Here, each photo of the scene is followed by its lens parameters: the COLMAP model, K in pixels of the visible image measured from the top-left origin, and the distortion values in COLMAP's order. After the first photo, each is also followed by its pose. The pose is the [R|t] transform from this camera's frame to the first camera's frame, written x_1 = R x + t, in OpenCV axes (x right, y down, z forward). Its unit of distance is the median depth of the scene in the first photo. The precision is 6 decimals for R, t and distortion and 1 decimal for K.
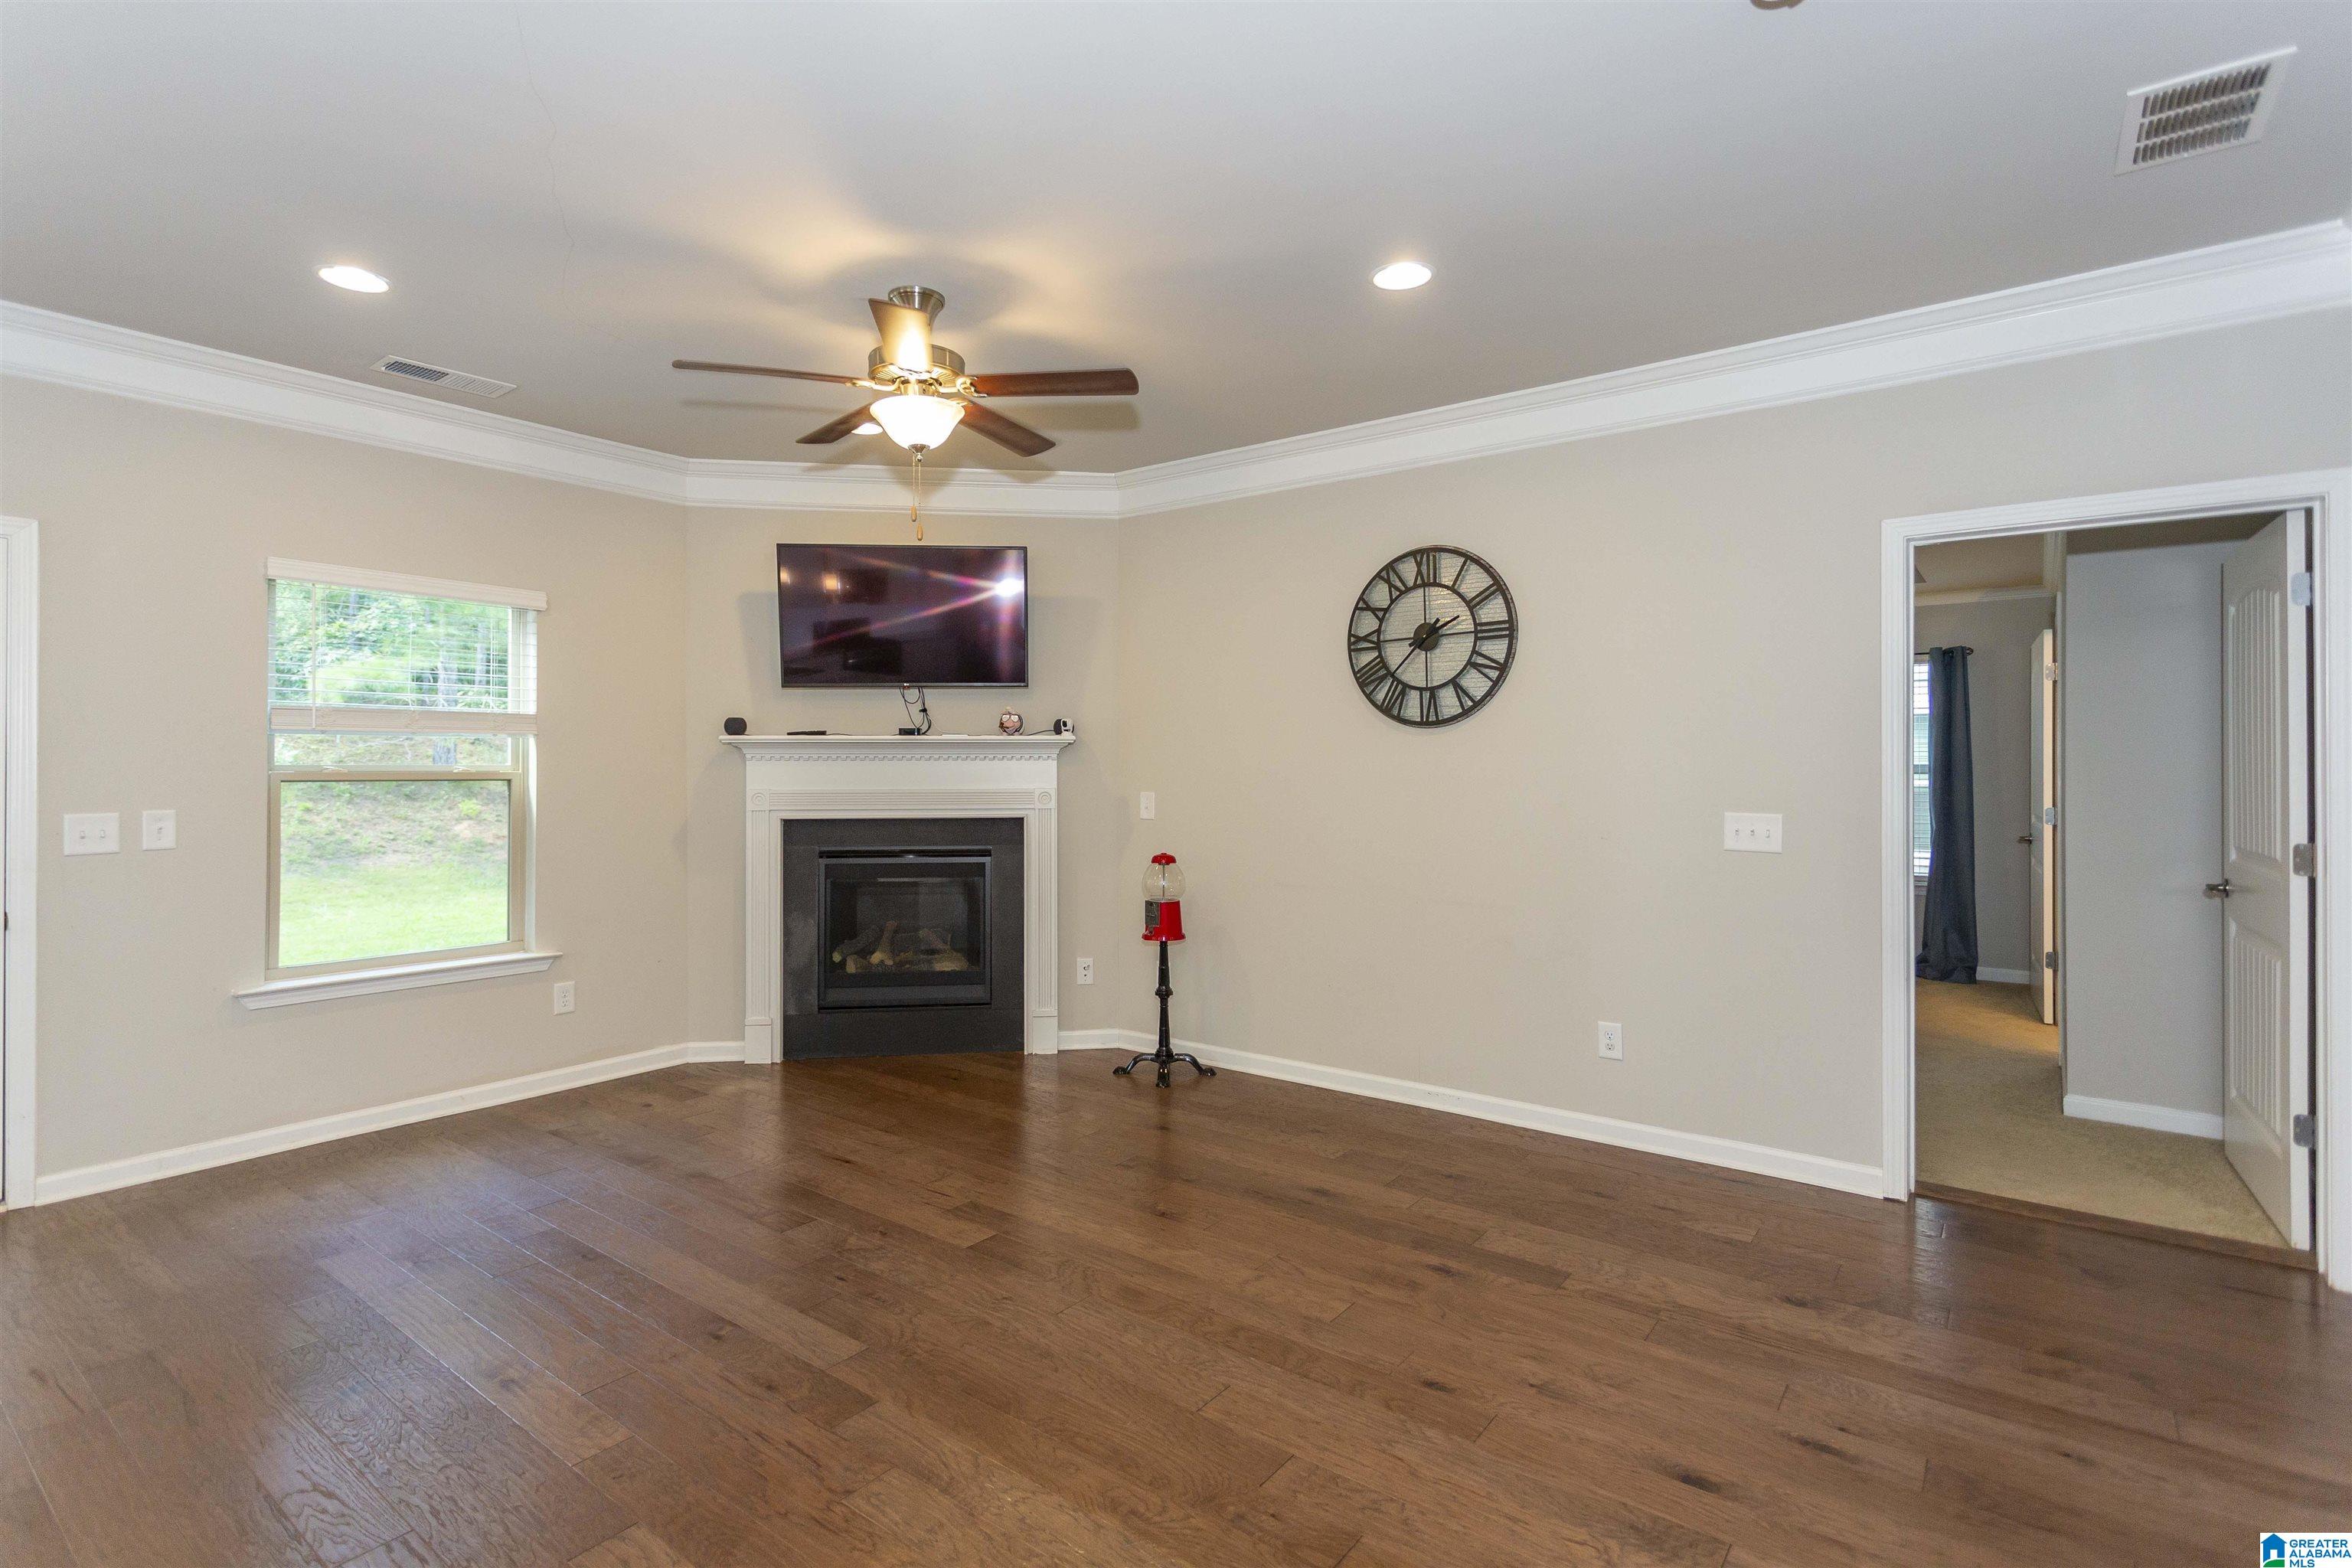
lens RADIAL K [[1124.1, 0, 1152.1], [0, 1124.1, 758.8], [0, 0, 1]] dist [0.002549, 0.000728]
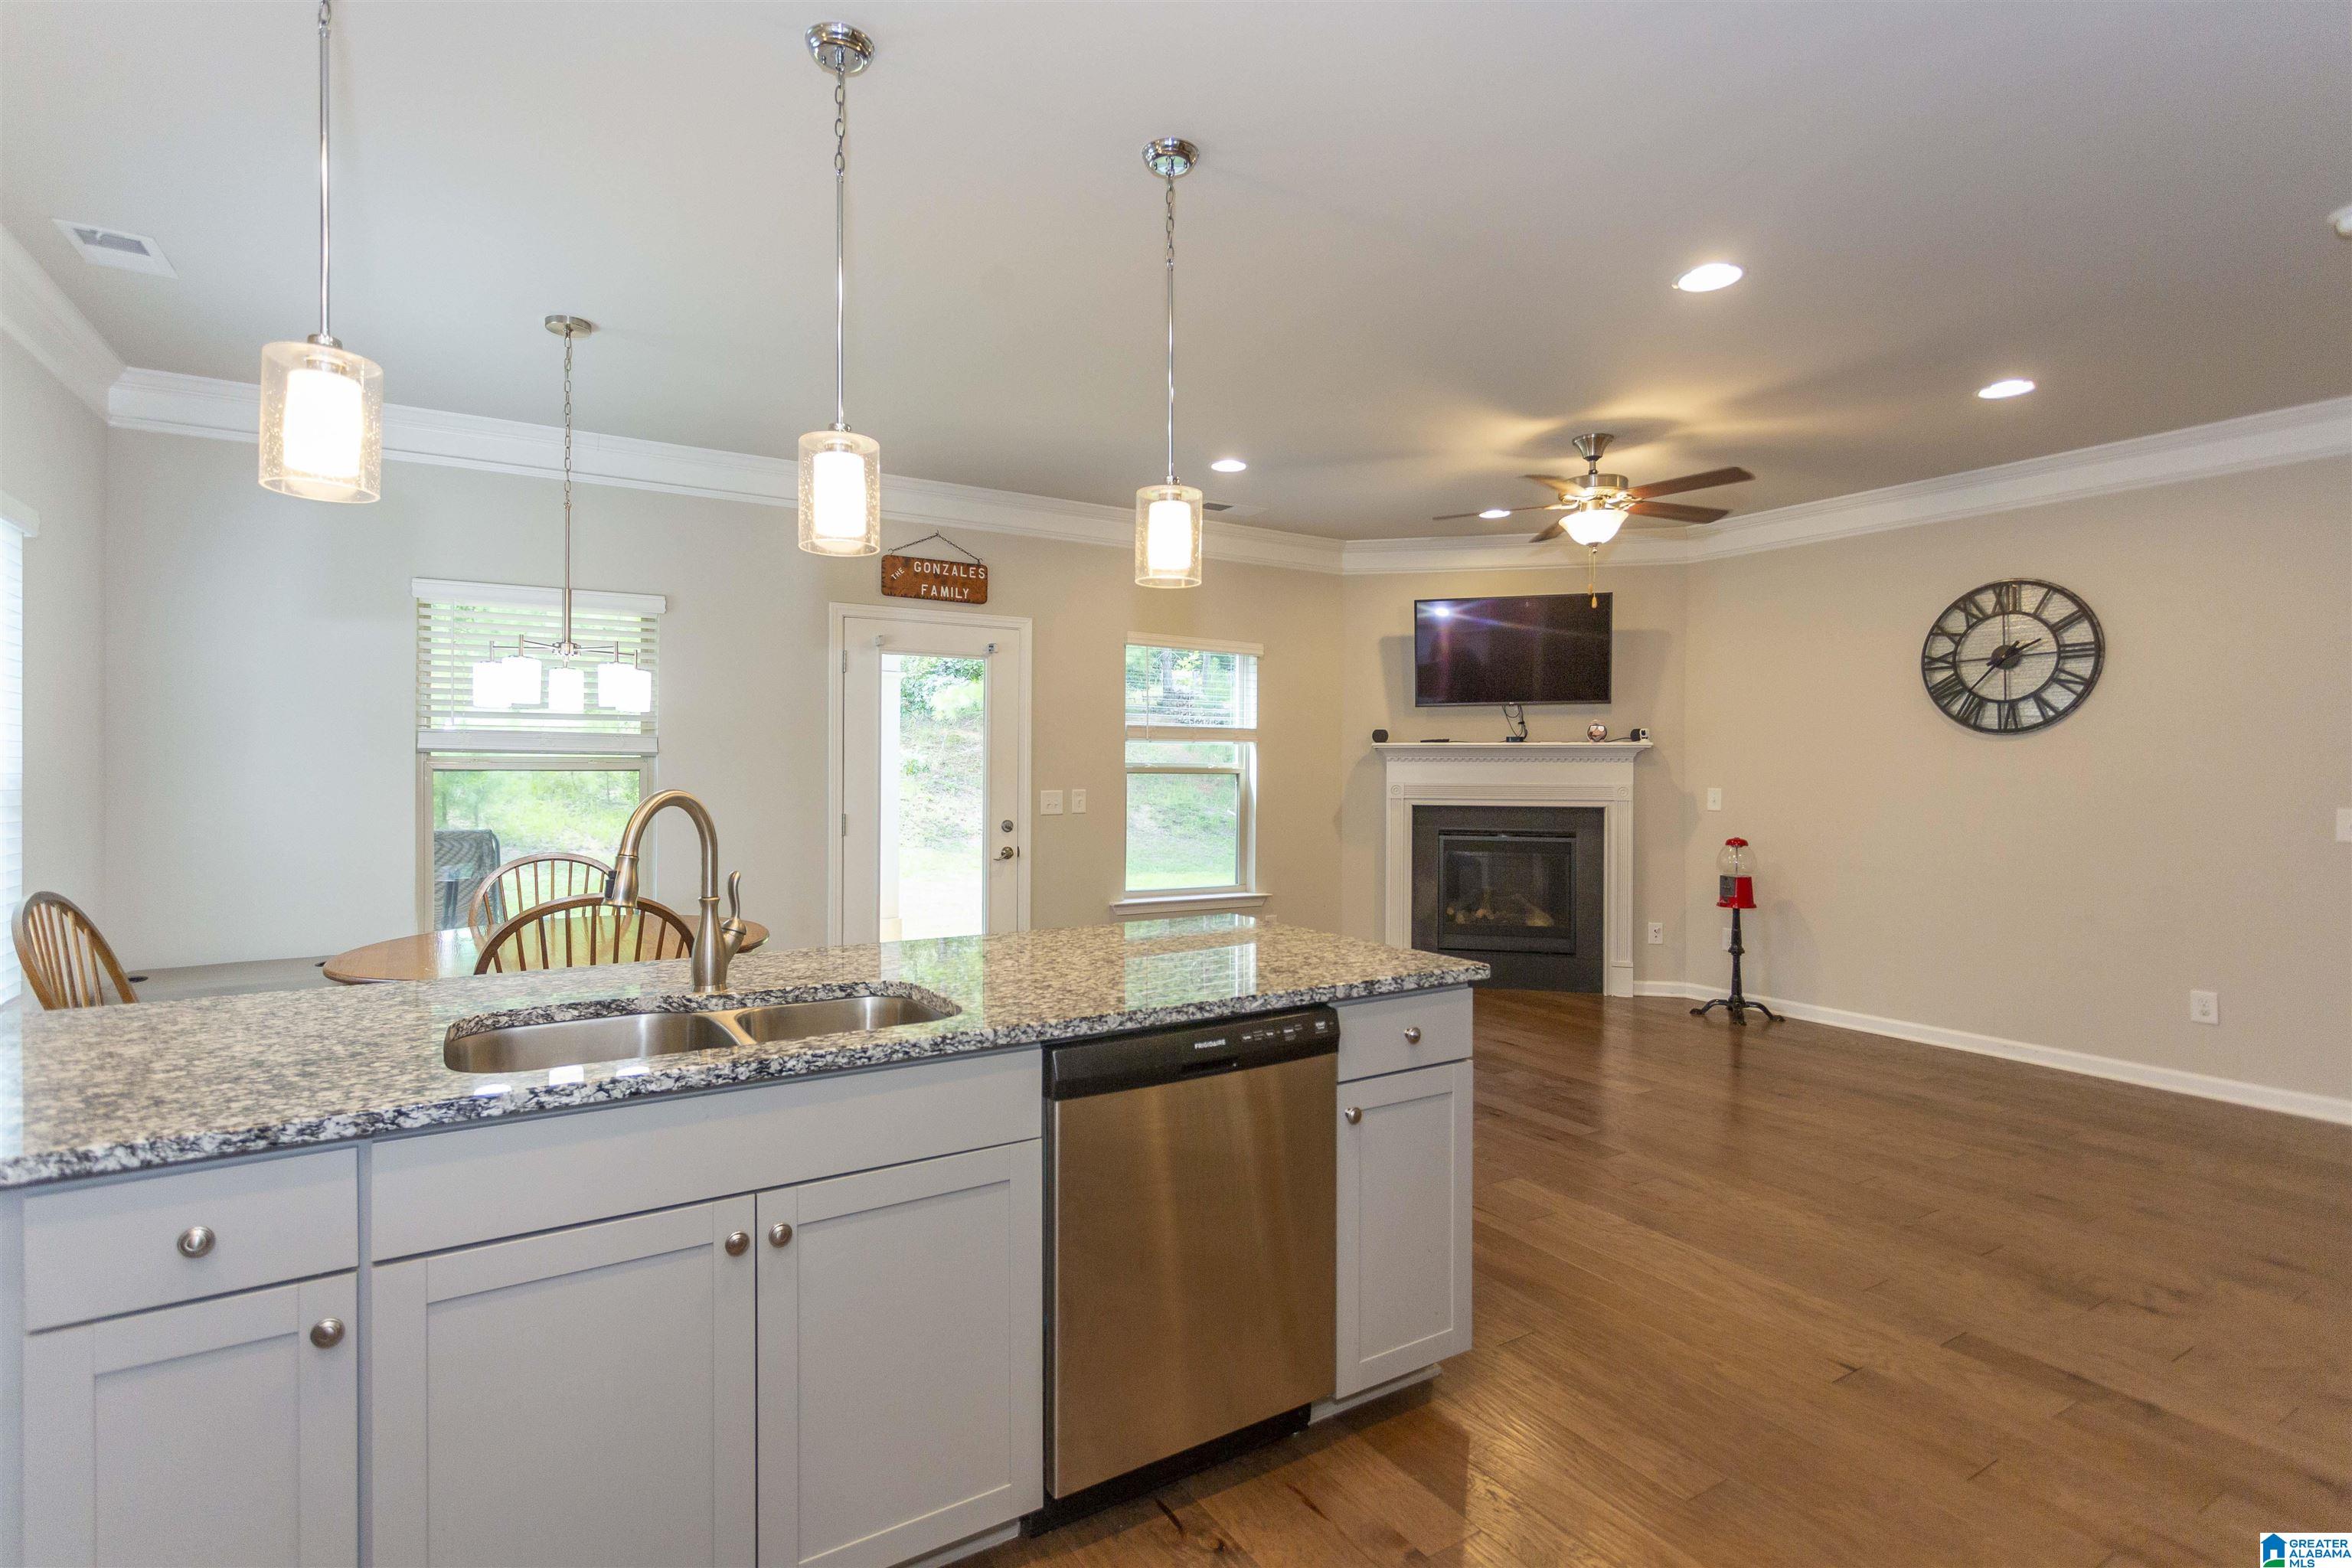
lens RADIAL K [[1101.2, 0, 1153.6], [0, 1101.2, 771.1], [0, 0, 1]] dist [0.005222, 0.001001]
pose [[0.931807, 0.006647, -0.362893, -0.161772], [-0.003982, 0.999959, 0.008092, 0.004374], [0.362932, -0.006095, 0.931796, -0.388705]]
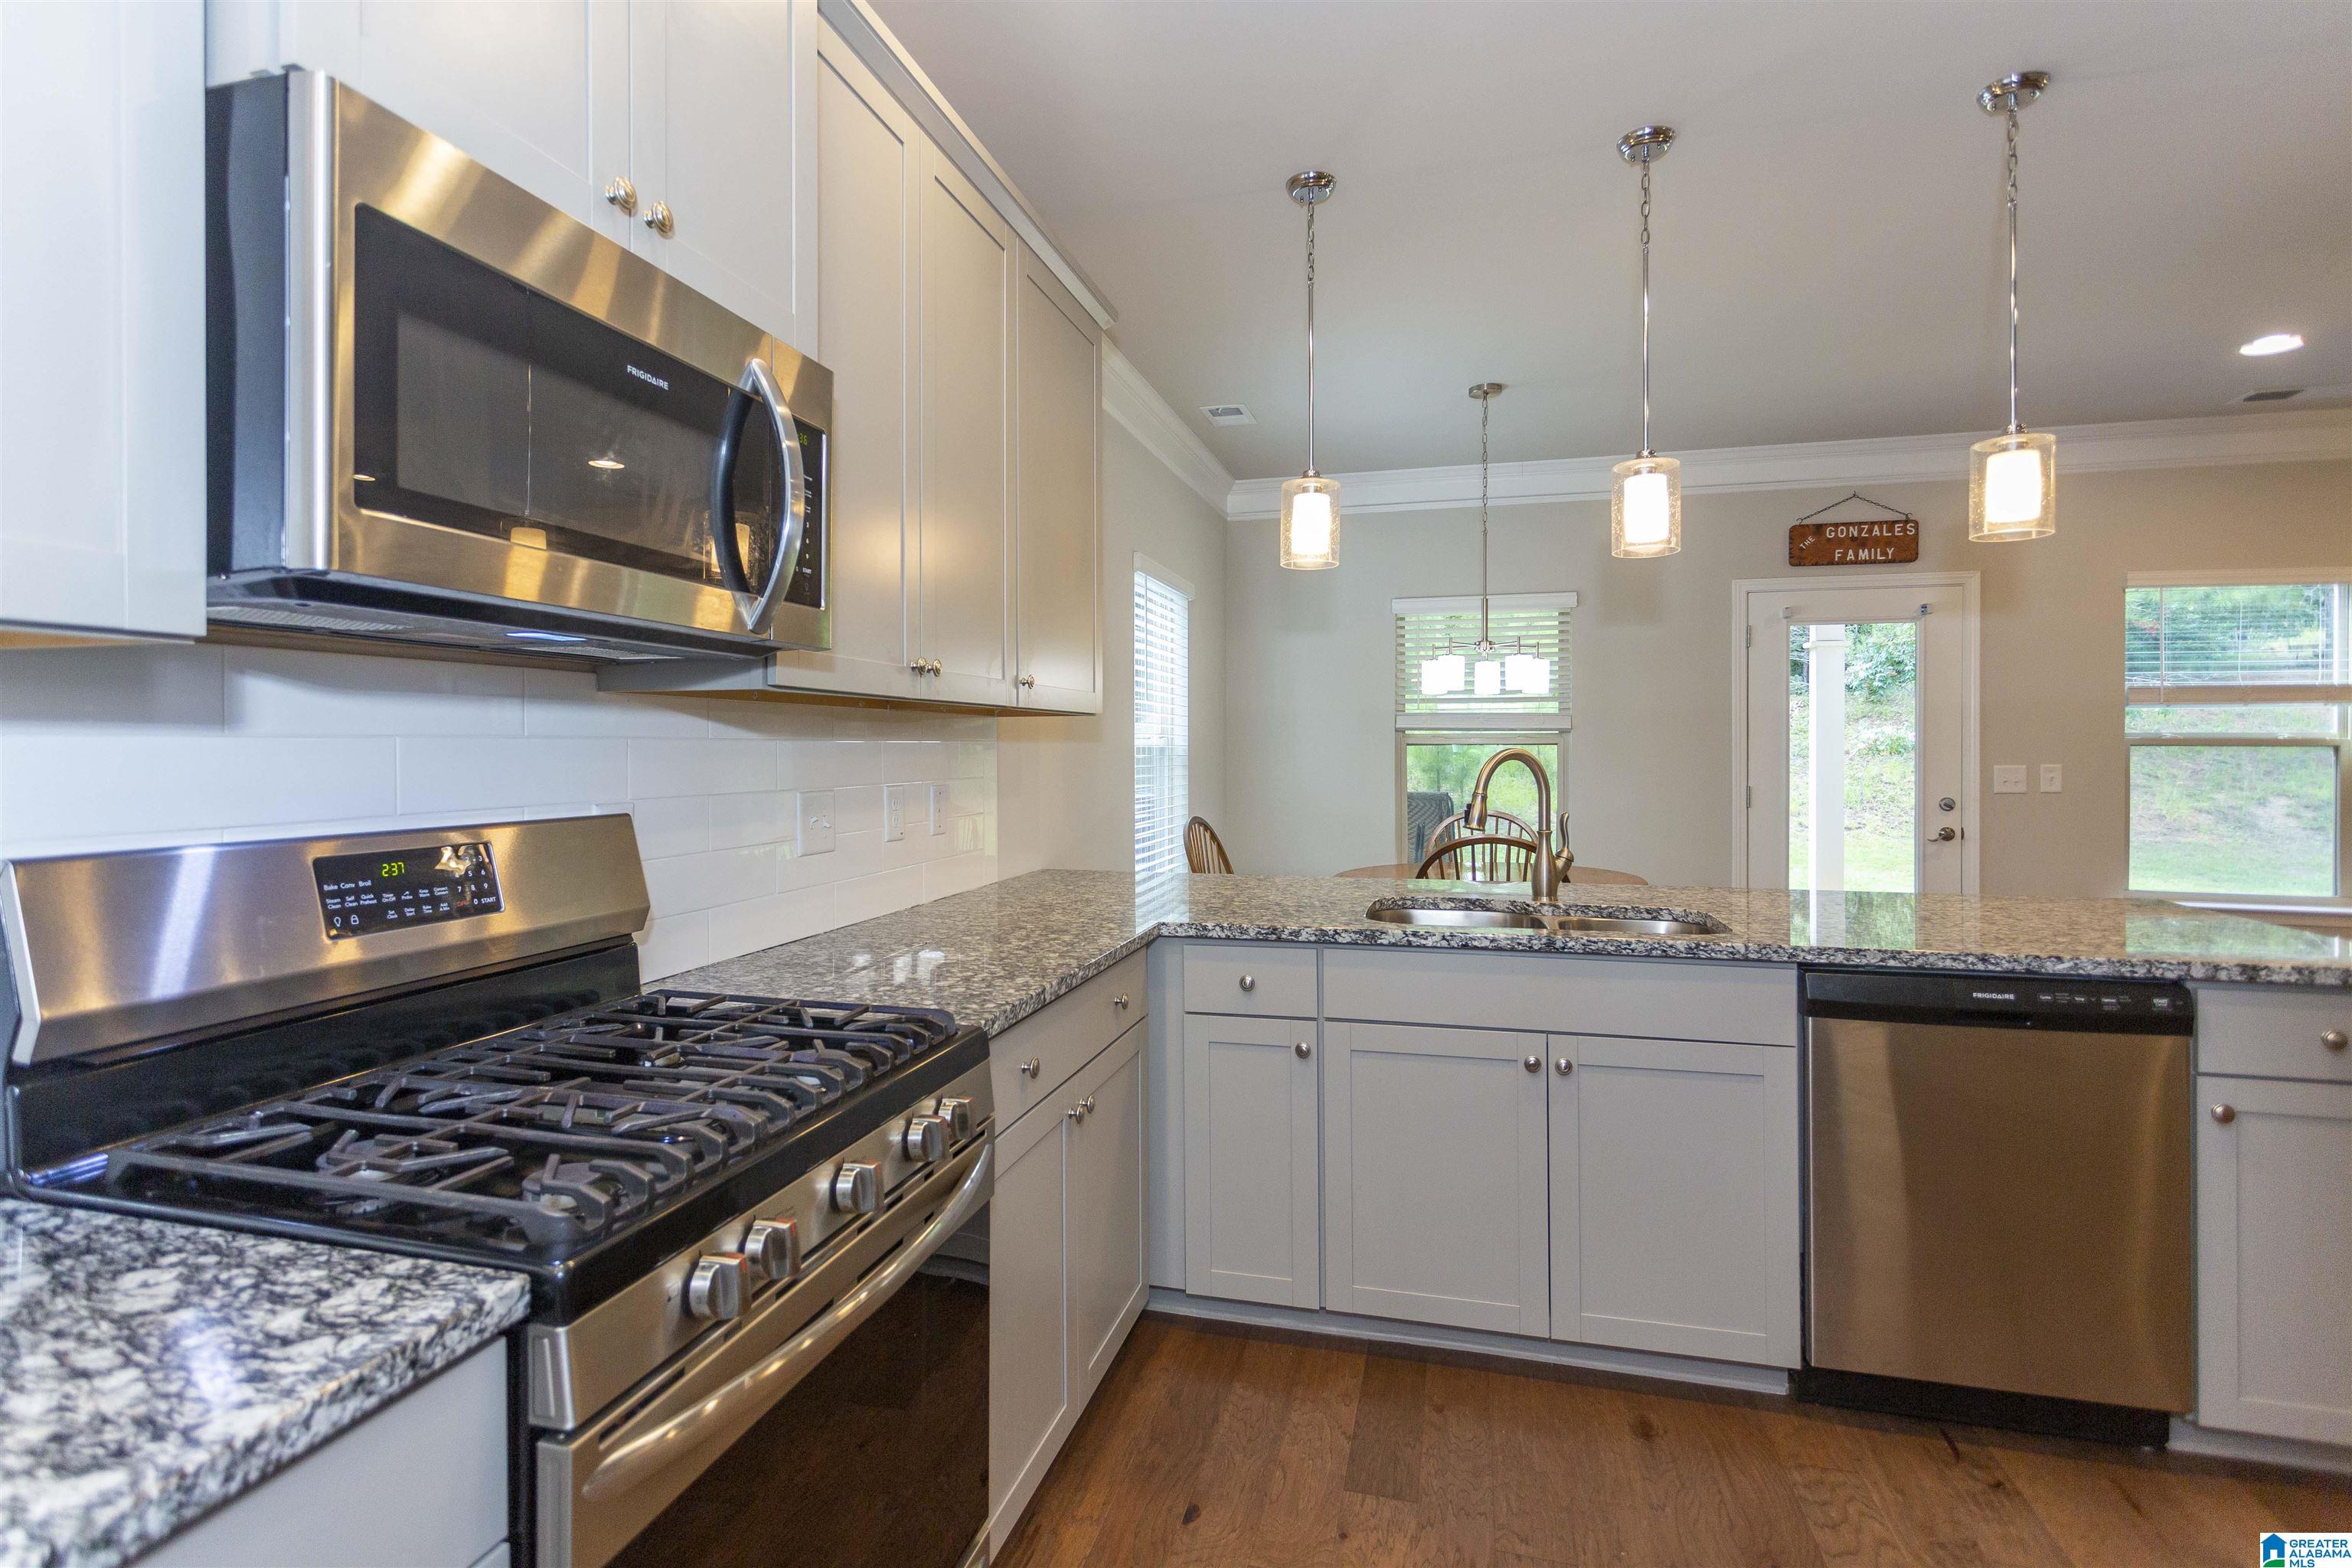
lens RADIAL K [[1120.9, 0, 1189.8], [0, 1120.9, 749.6], [0, 0, 1]] dist [0.011671, 0.000172]
pose [[0.391557, 0.002721, -0.920150, -0.006332], [0.003934, 0.999982, 0.004631, 0.013402], [0.920145, -0.005433, 0.391539, -0.450512]]
